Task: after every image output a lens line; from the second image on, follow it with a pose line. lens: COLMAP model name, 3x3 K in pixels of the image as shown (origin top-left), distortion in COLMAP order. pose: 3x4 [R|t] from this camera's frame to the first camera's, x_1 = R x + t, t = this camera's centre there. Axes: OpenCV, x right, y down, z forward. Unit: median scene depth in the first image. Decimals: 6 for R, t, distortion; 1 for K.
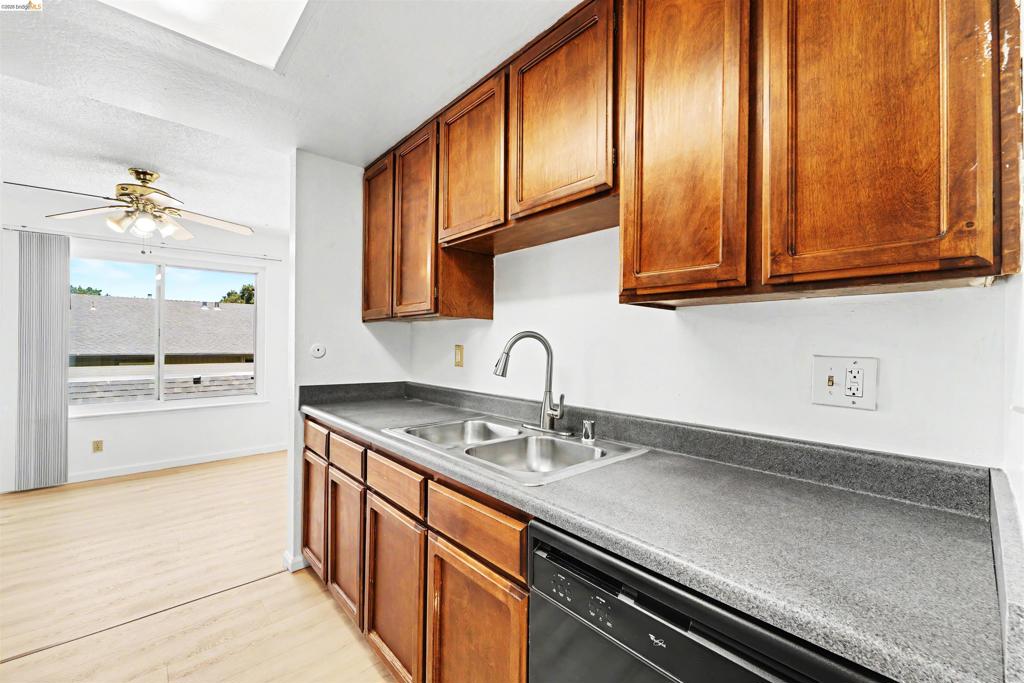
lens RADIAL K [[413.2, 0, 513.7], [0, 413.2, 338.7], [0, 0, 1]] dist [0.002998, 0.000073]
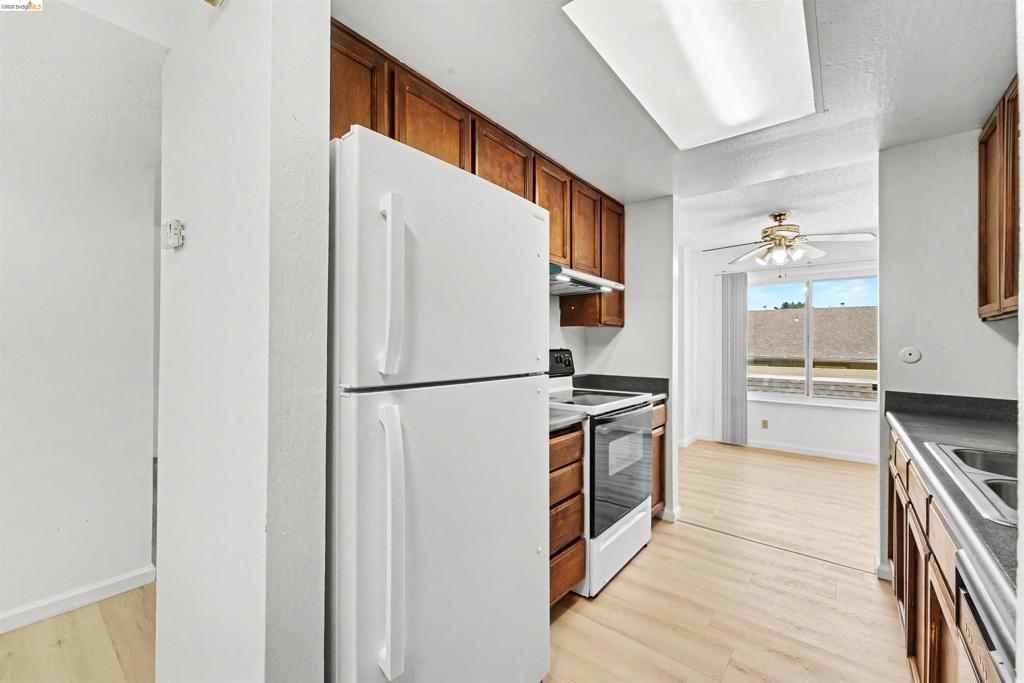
lens RADIAL K [[413.2, 0, 513.2], [0, 413.2, 344.2], [0, 0, 1]] dist [0.002998, 0.000073]
pose [[0.154925, -0.004932, -0.987914, 0.243888], [0.003118, 0.999985, -0.004503, 0.003661], [0.987921, -0.002383, 0.154938, -0.014543]]
